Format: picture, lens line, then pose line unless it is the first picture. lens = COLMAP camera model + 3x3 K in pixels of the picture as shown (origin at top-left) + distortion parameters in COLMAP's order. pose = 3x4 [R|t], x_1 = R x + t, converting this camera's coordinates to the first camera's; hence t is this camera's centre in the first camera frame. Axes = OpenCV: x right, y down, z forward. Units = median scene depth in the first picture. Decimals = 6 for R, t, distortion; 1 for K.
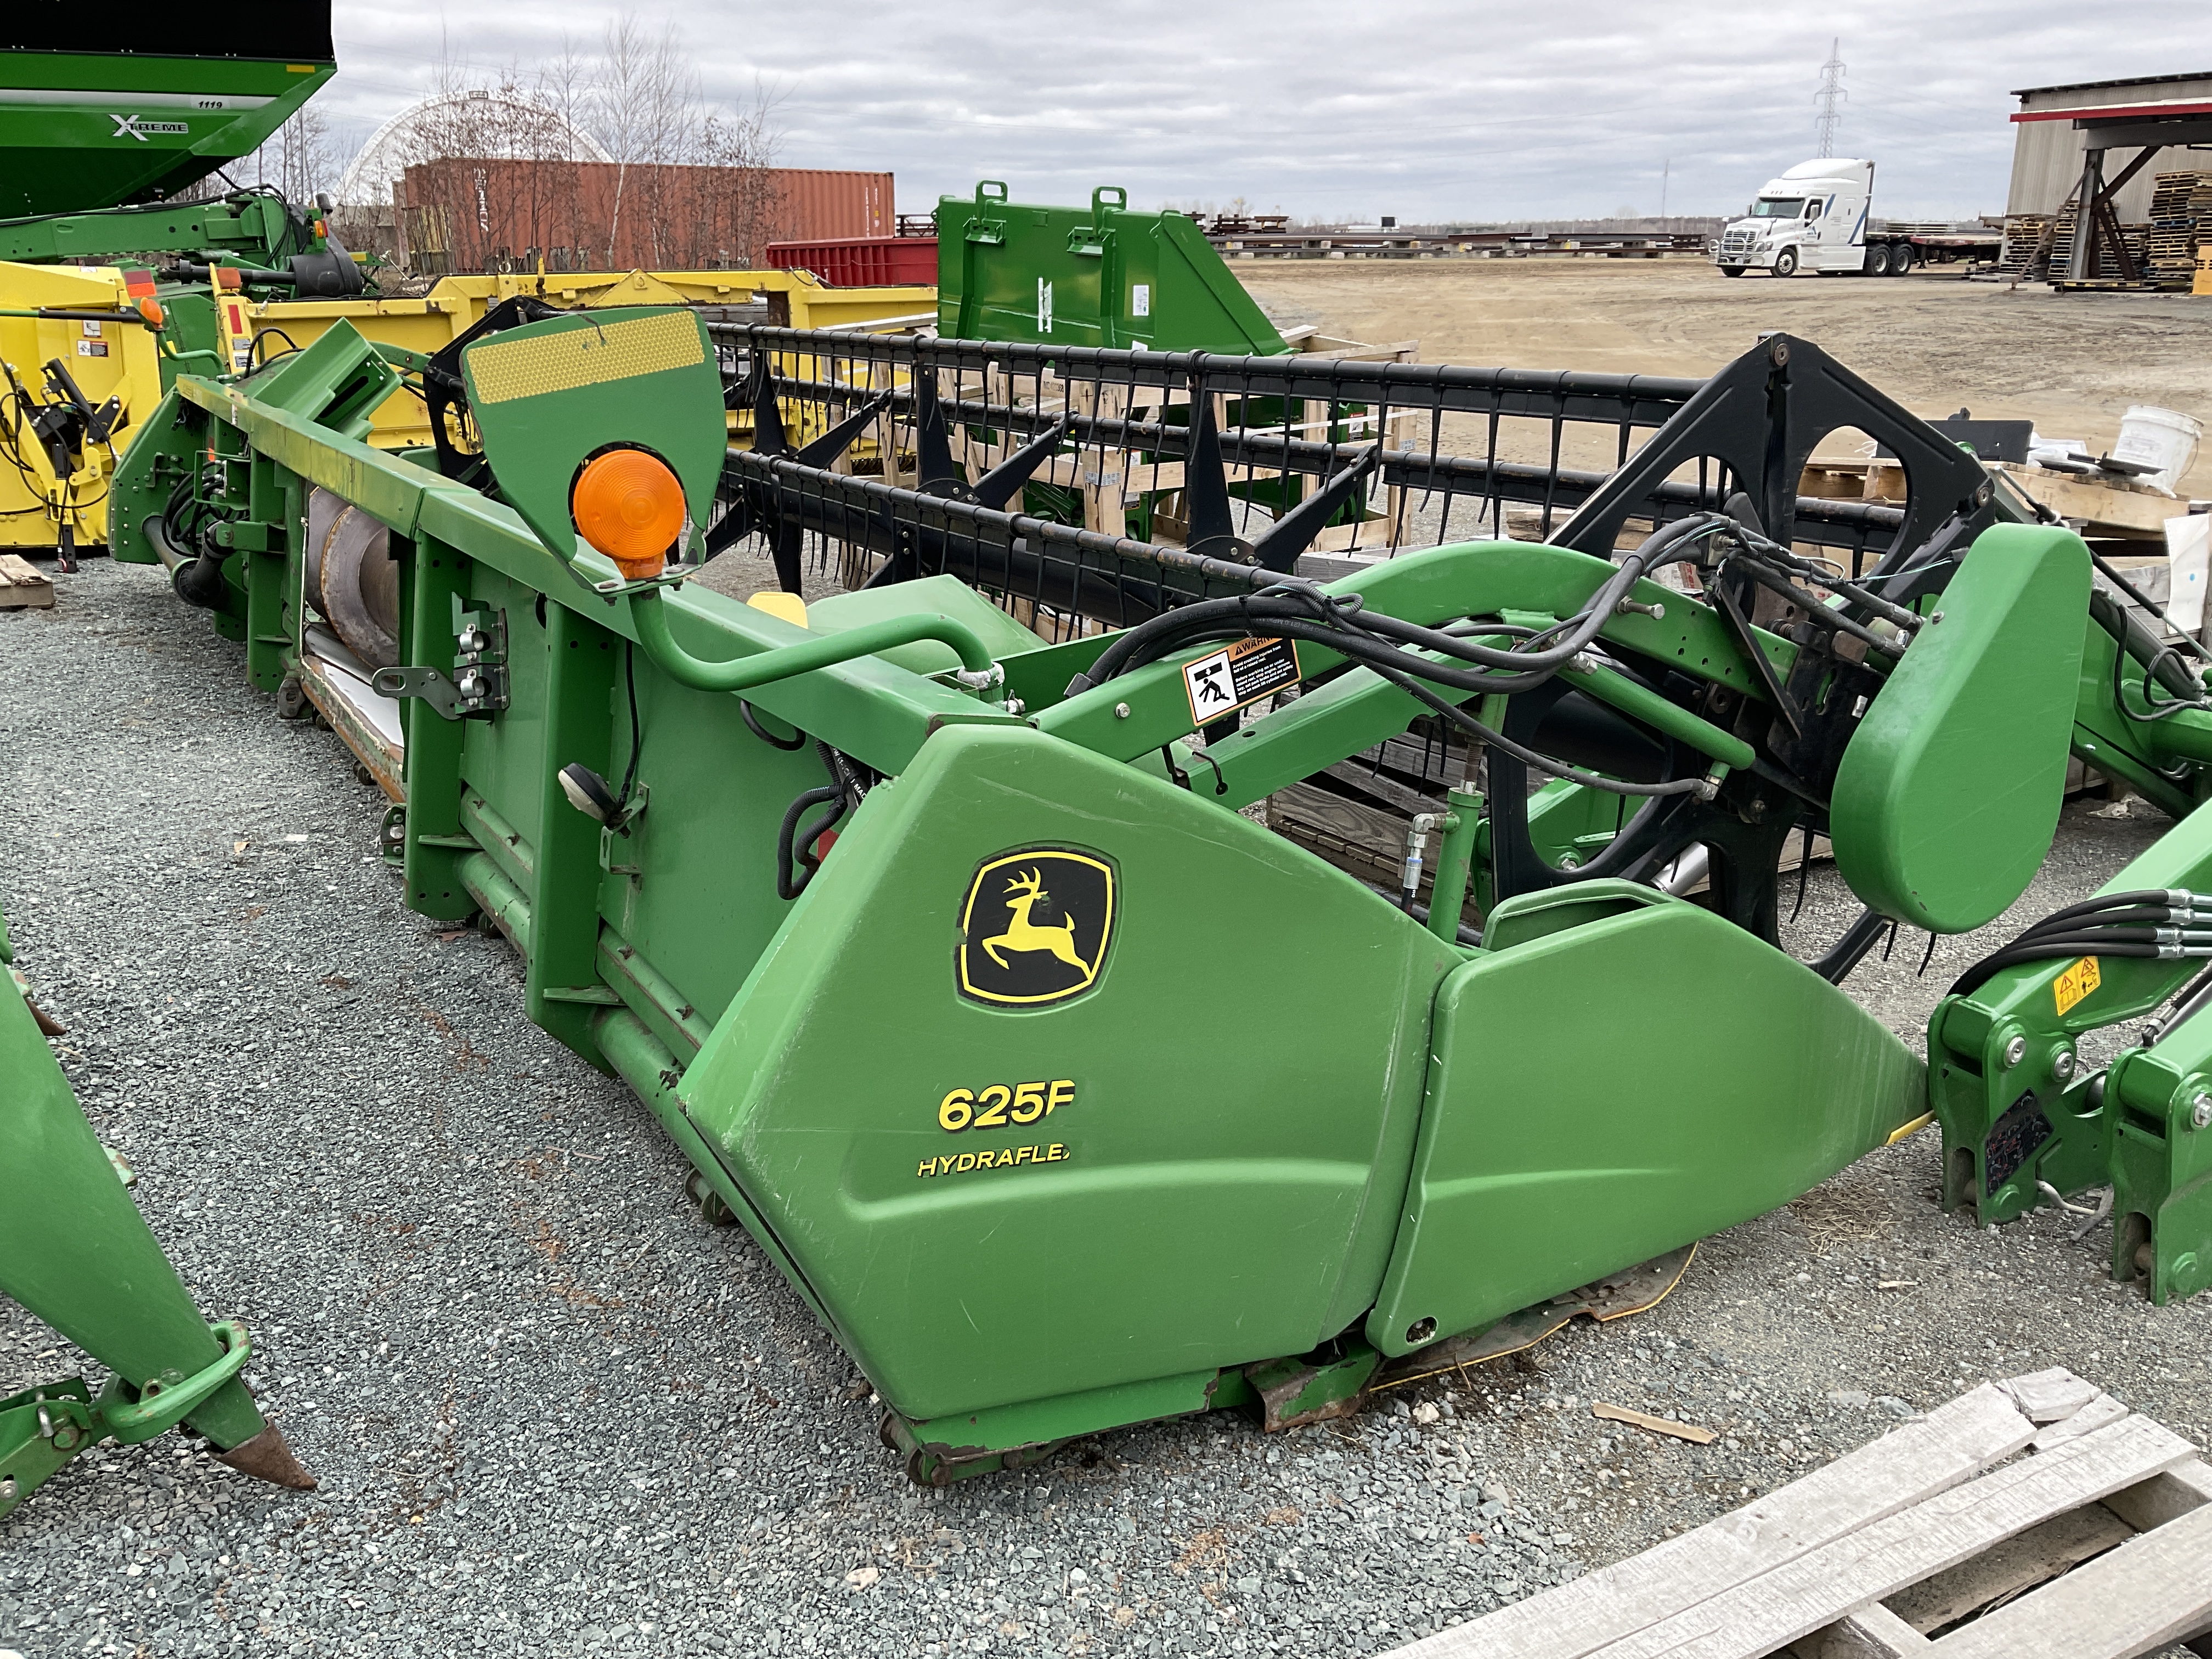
lens RADIAL K [[1828.7, 0, 1106.0], [0, 1828.7, 829.5], [0, 0, 1]] dist [-0.004807, -0.015305]
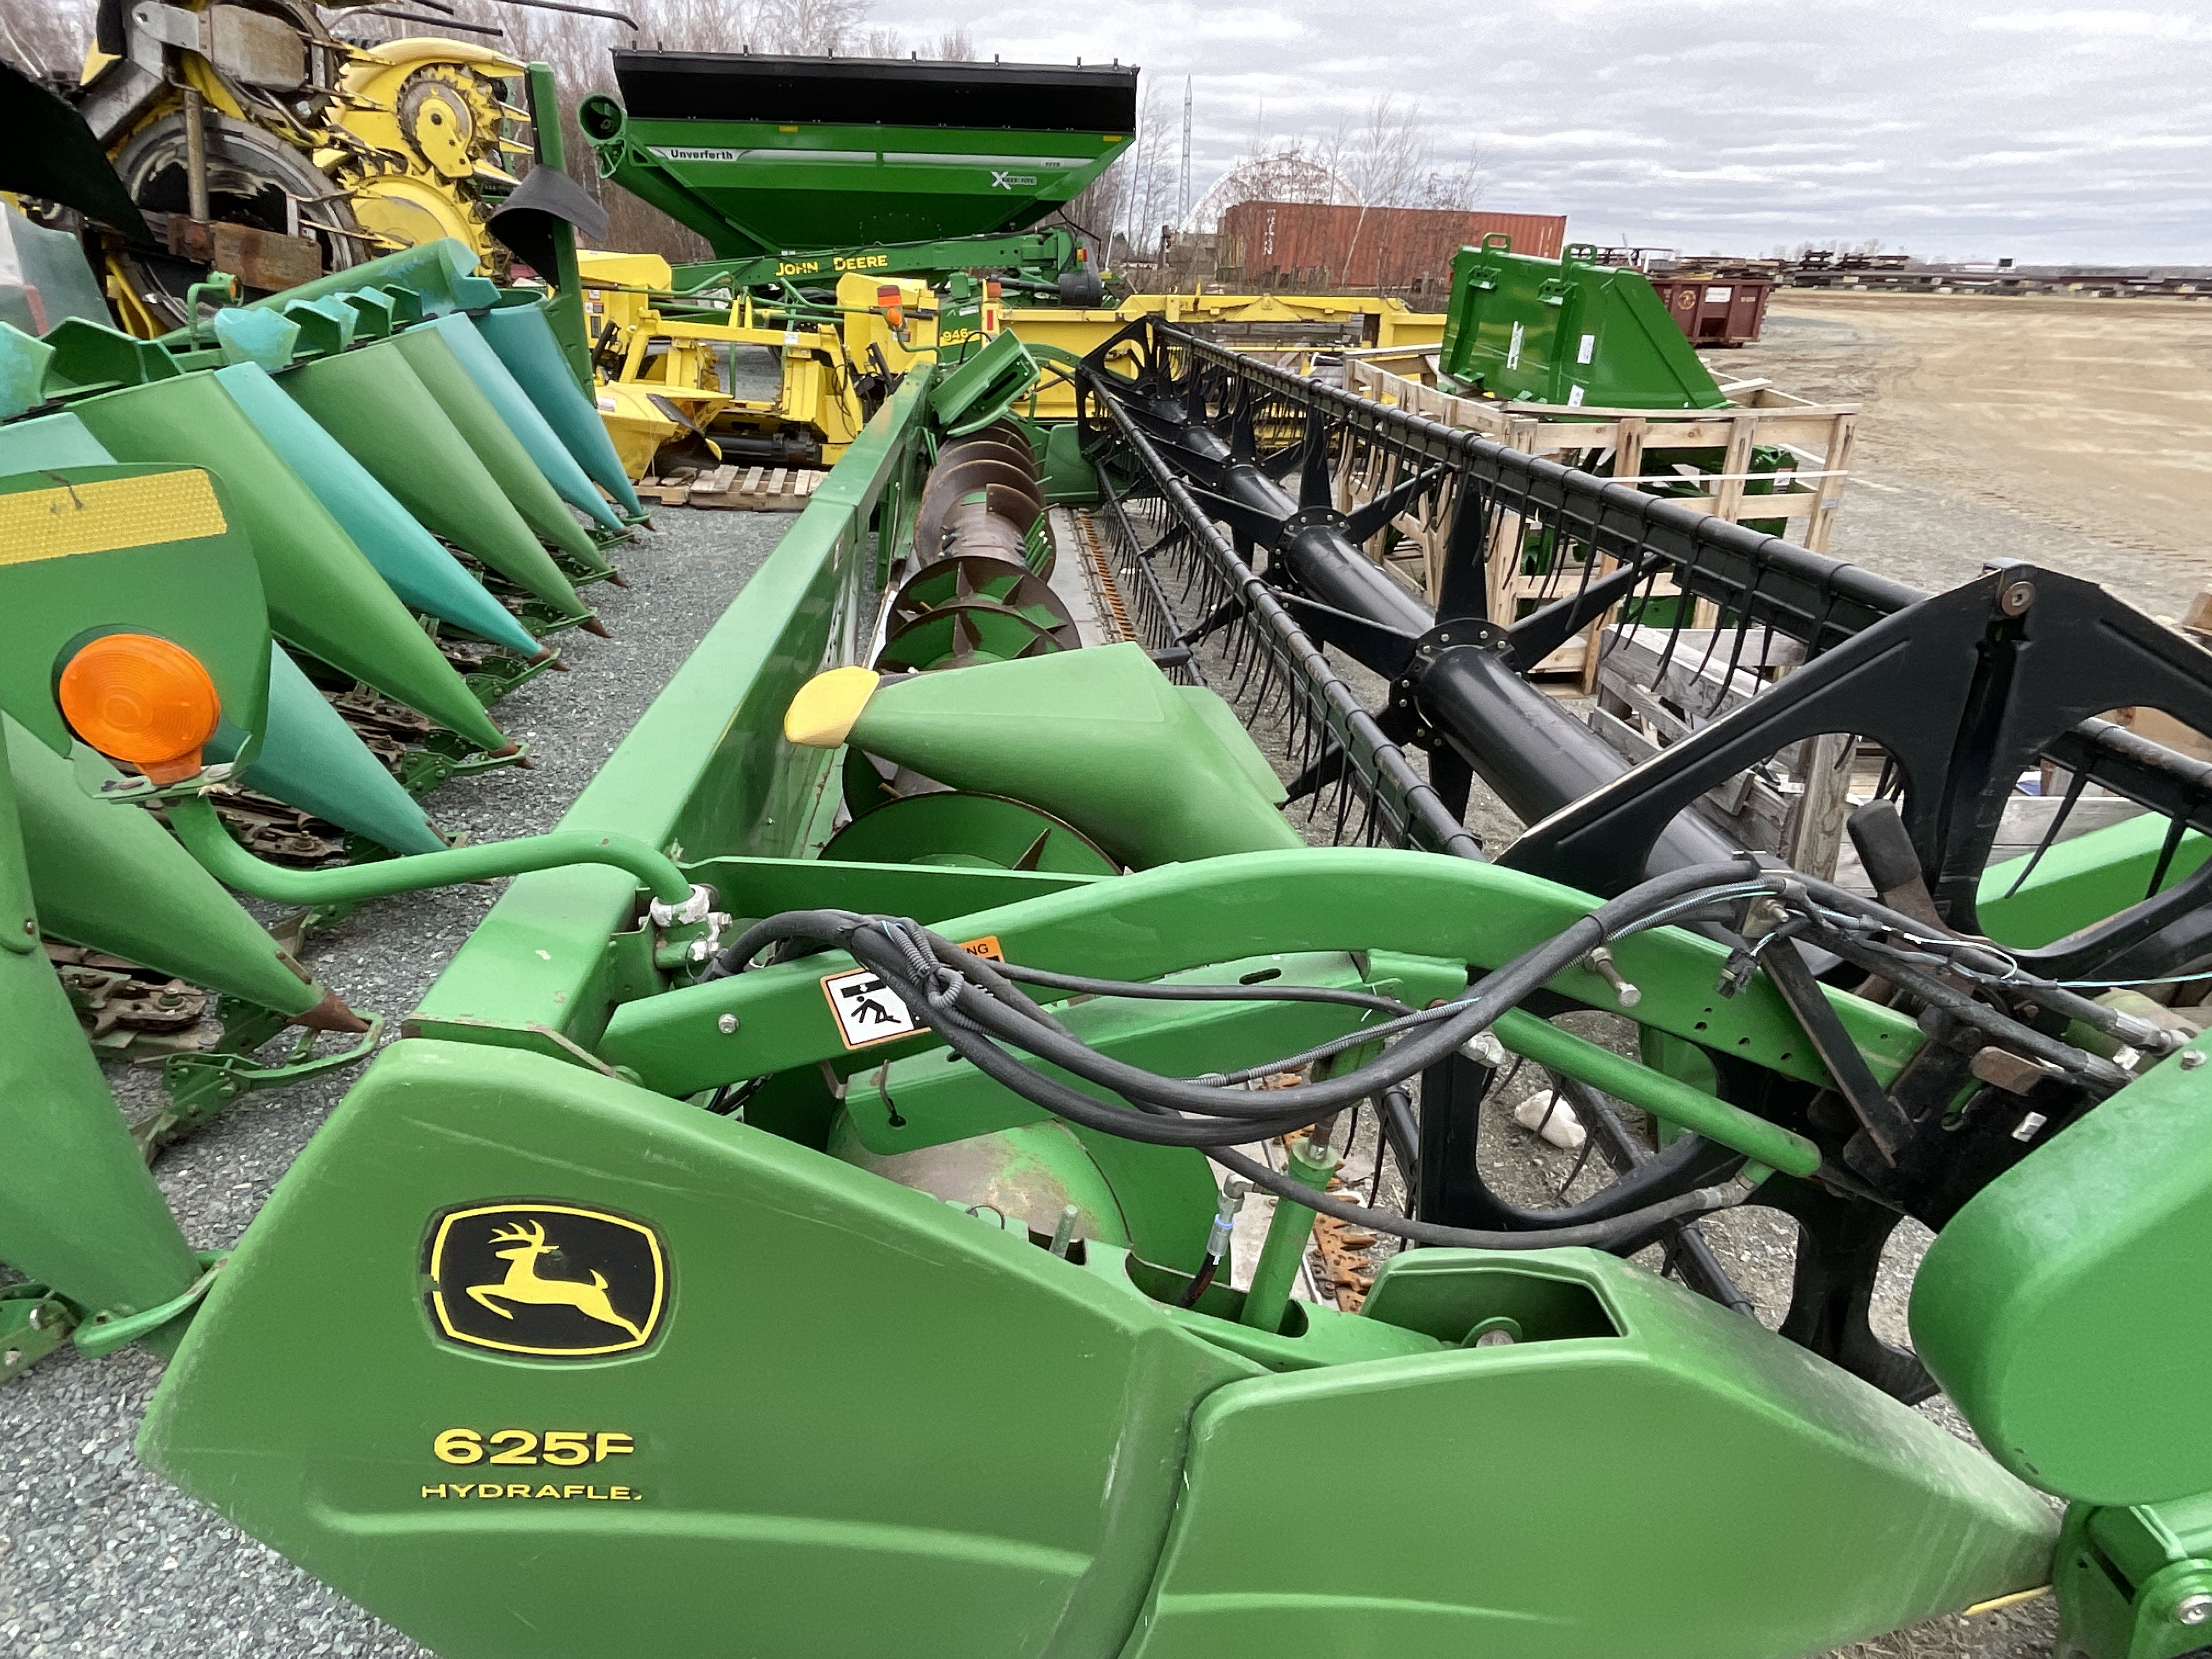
lens RADIAL K [[1213.2, 0, 1106.0], [0, 1213.2, 829.5], [0, 0, 1]] dist [-0.027499, 0.017366]
pose [[0.900889, 0.204769, -0.382713, 0.254329], [-0.154470, 0.975251, 0.158189, -0.192789], [0.405633, -0.083394, 0.910224, 0.477291]]
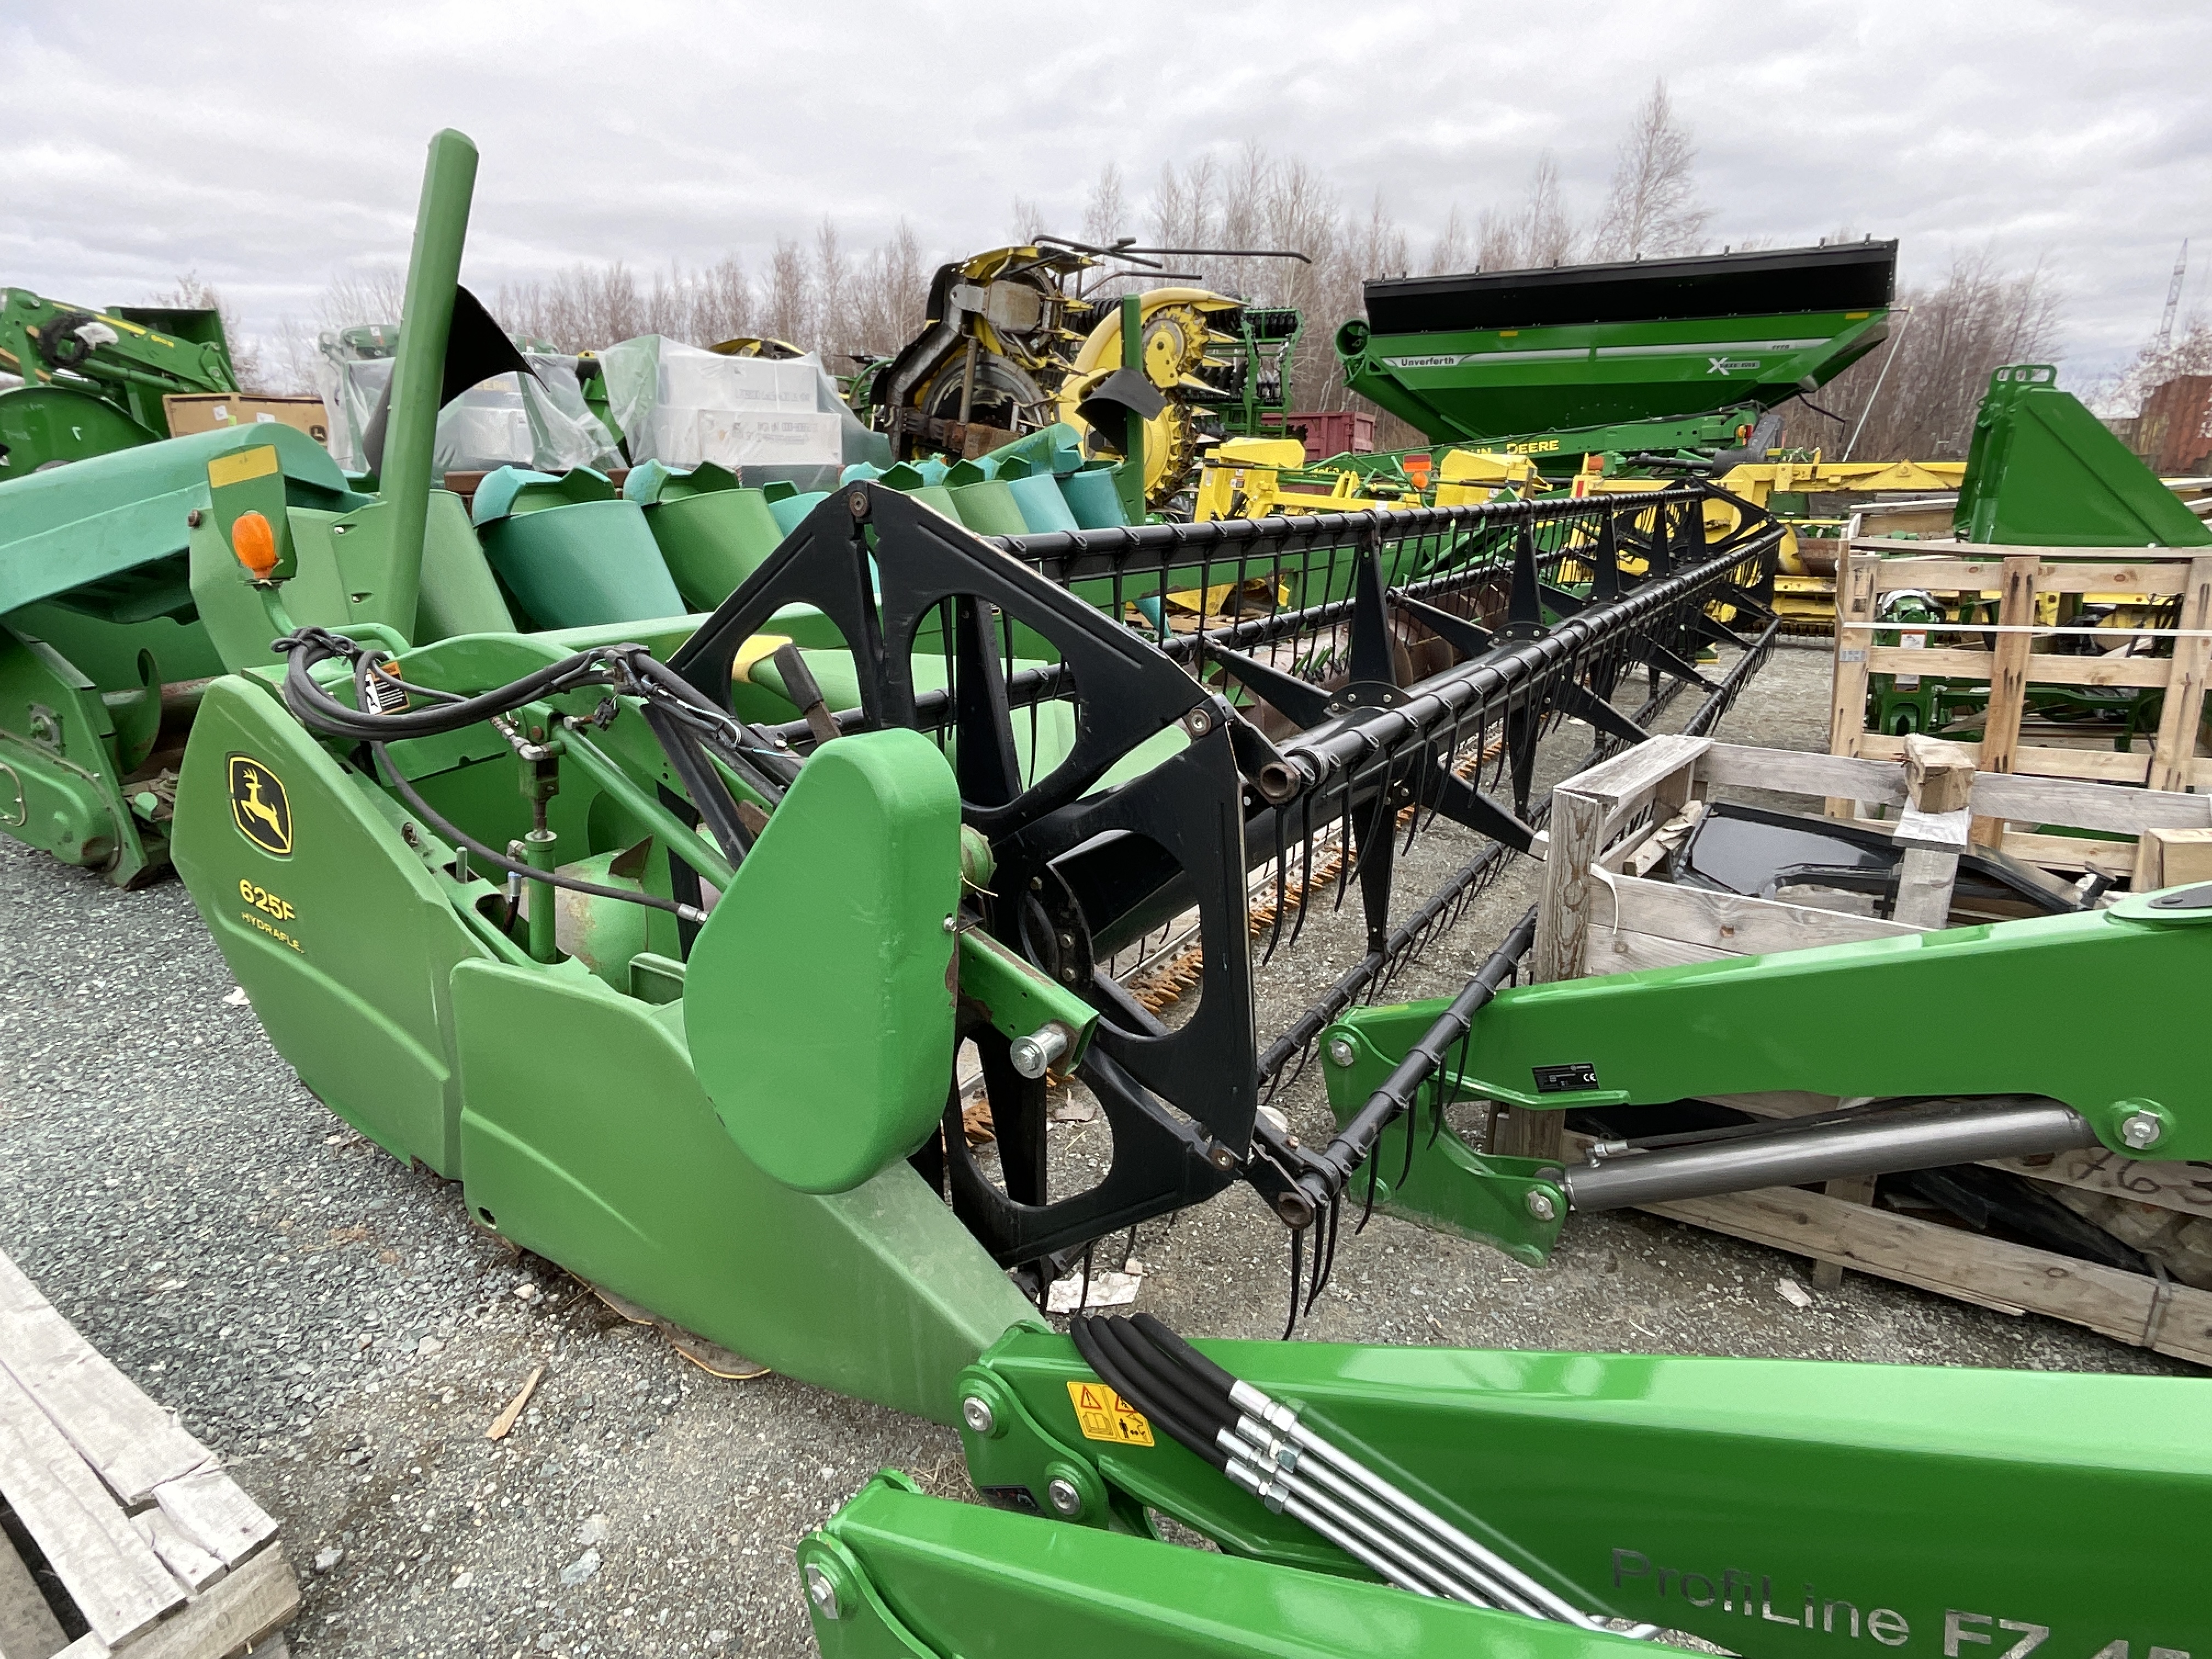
lens RADIAL K [[1213.2, 0, 1106.0], [0, 1213.2, 829.5], [0, 0, 1]] dist [-0.027499, 0.017366]
pose [[0.476555, 0.256119, -0.841011, 0.969489], [-0.261588, 0.954605, 0.142485, -0.219111], [0.839326, 0.152096, 0.521919, 0.807909]]
